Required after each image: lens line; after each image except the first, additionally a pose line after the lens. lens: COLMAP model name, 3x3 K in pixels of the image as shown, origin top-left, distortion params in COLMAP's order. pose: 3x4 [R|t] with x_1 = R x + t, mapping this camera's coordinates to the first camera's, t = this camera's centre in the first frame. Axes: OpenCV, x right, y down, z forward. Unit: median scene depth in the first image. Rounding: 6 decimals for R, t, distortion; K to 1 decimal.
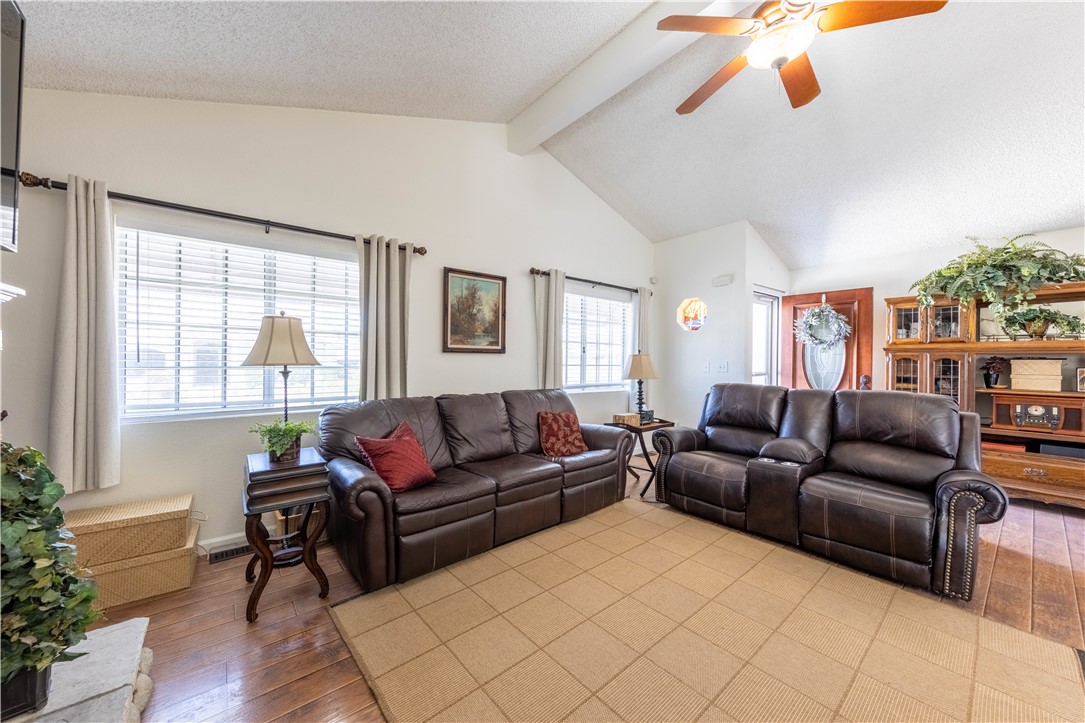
lens RADIAL K [[388.9, 0, 542.5], [0, 388.9, 361.5], [0, 0, 1]] dist [0.001445, 0.000071]
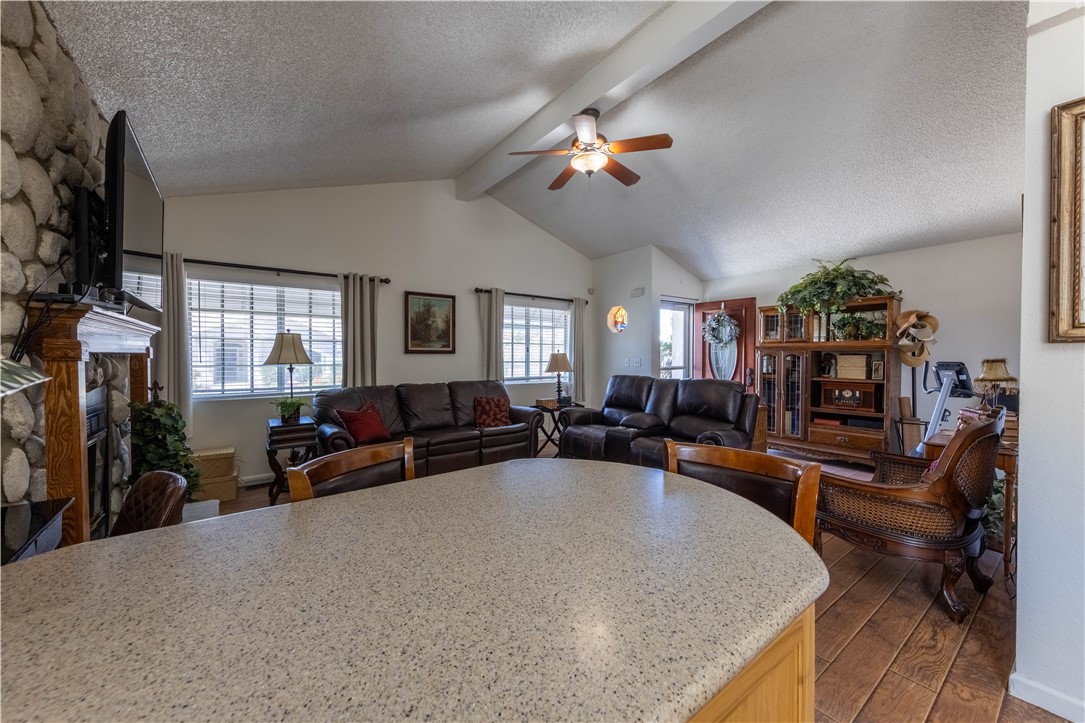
lens RADIAL K [[410.6, 0, 548.7], [0, 410.6, 360.7], [0, 0, 1]] dist [-0.002060, -0.000178]
pose [[0.999298, -0.007908, -0.036616, 0.298992], [0.008234, 0.999928, 0.008742, -0.006610], [0.036544, -0.009037, 0.999291, -0.418238]]
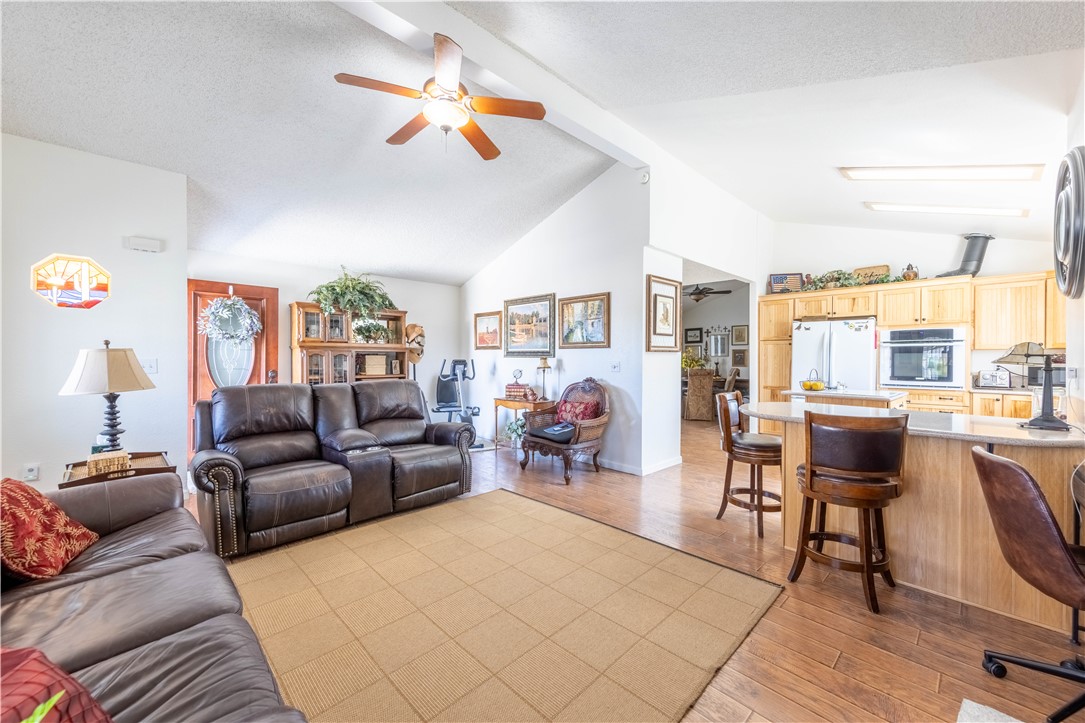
lens RADIAL K [[410.6, 0, 548.7], [0, 410.6, 360.7], [0, 0, 1]] dist [-0.002060, -0.000178]
pose [[-0.081698, -0.016790, 0.996516, -0.441809], [-0.000481, 0.999859, 0.016807, -0.011493], [-0.996657, 0.000894, -0.081695, 0.429829]]
